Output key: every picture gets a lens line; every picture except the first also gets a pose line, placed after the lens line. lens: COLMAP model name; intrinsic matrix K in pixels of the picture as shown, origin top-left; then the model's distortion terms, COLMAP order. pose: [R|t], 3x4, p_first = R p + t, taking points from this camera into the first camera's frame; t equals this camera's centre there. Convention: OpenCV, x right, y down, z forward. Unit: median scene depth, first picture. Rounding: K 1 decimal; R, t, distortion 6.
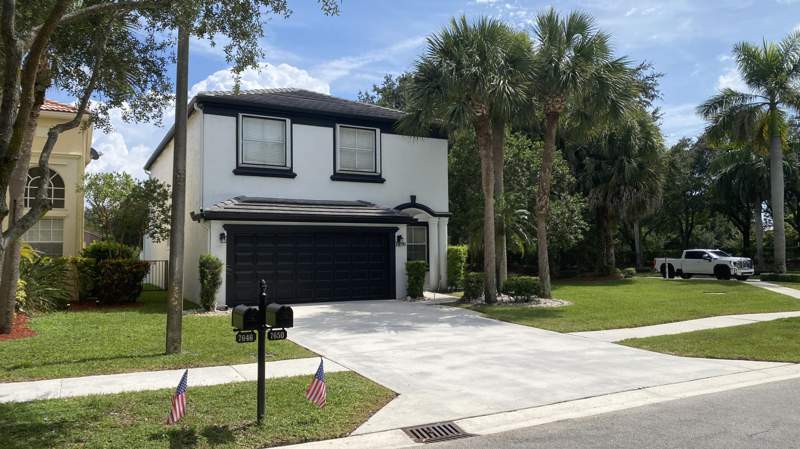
lens RADIAL K [[627.6, 0, 412.3], [0, 627.6, 230.9], [0, 0, 1]] dist [0.083099, -0.031076]
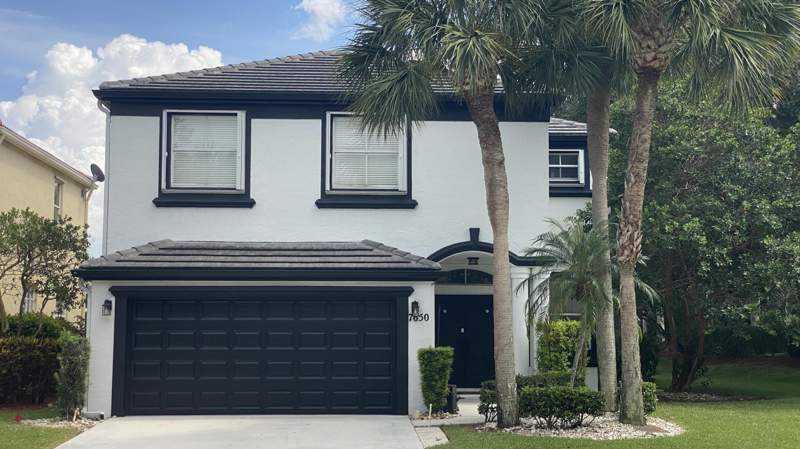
lens RADIAL K [[1245.4, 0, 398.4], [0, 1245.4, 218.6], [0, 0, 1]] dist [0.099060, 0.000000]
pose [[0.898738, -0.031077, -0.437384, 0.471399], [0.008787, 0.998561, -0.052895, -0.008417], [0.438399, 0.043695, 0.897718, -0.016265]]
